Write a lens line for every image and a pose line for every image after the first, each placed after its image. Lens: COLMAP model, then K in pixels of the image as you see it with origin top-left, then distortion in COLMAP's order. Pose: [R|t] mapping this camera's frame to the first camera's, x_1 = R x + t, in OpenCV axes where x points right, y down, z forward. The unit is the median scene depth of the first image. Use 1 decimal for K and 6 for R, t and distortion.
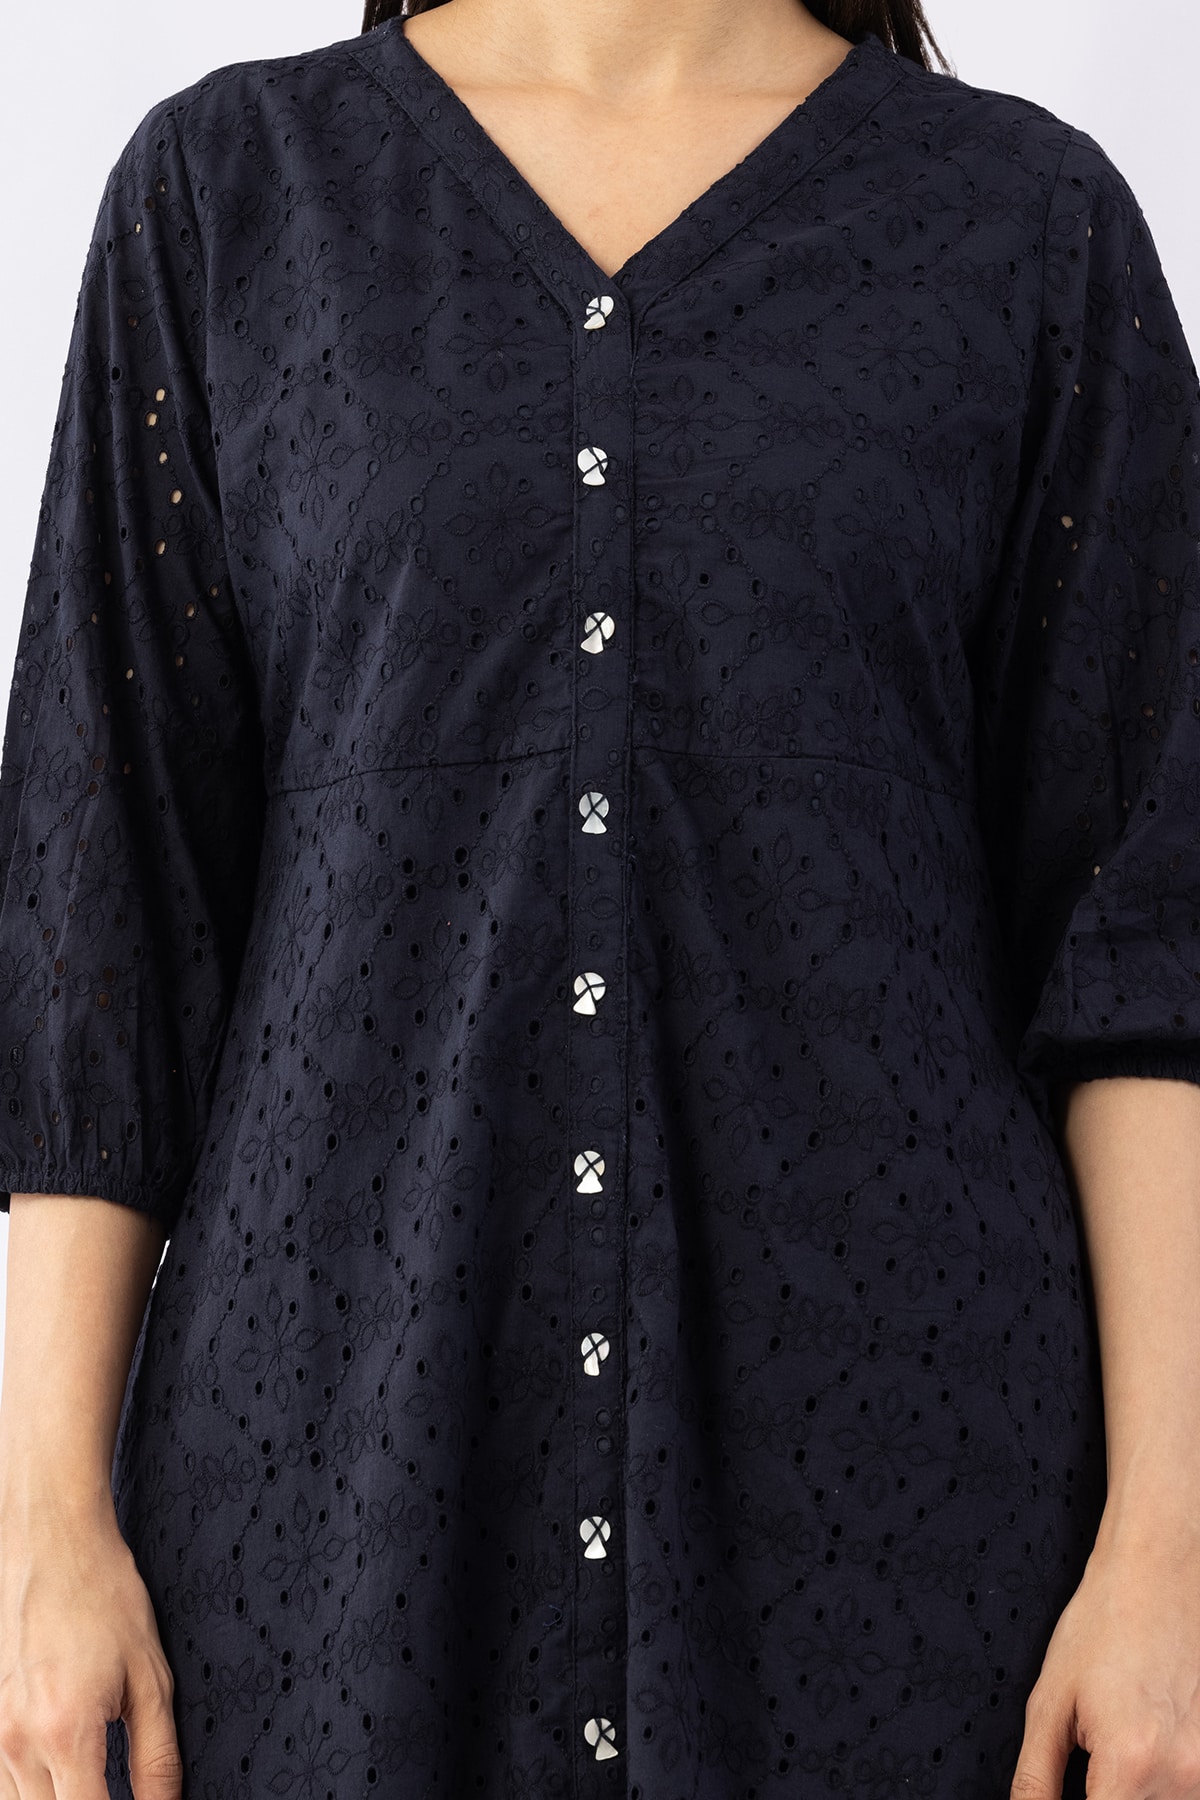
lens RADIAL K [[6281.2, 0, 584.3], [0, 6281.2, 889.2], [0, 0, 1]] dist [0.481509, 0.000000]
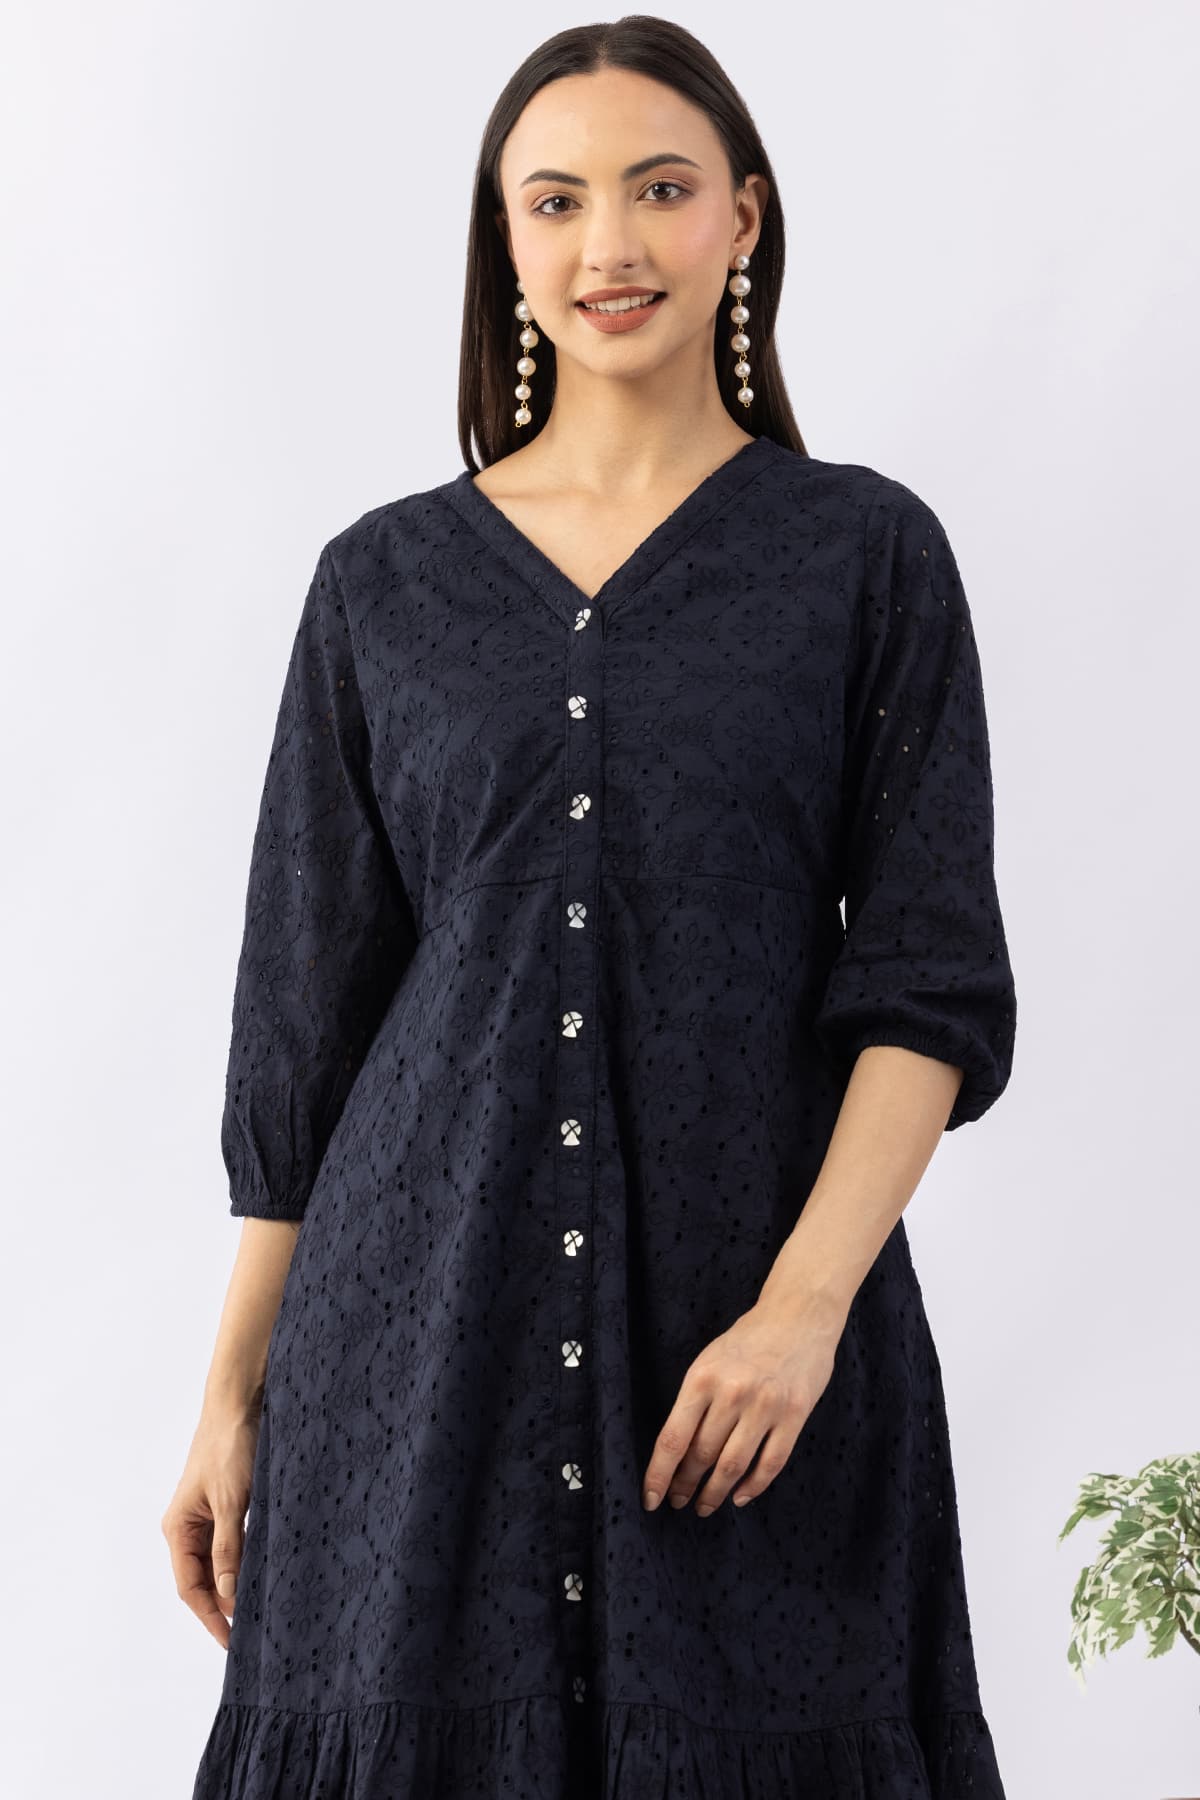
lens RADIAL K [[5493.1, 0, 598.2], [0, 5493.1, 909.1], [0, 0, 1]] dist [0.079230, 0.000000]
pose [[0.999899, 0.012938, 0.005819, -0.001200], [-0.013054, 0.999707, 0.020361, -0.042870], [-0.005553, -0.020435, 0.999776, -0.435088]]
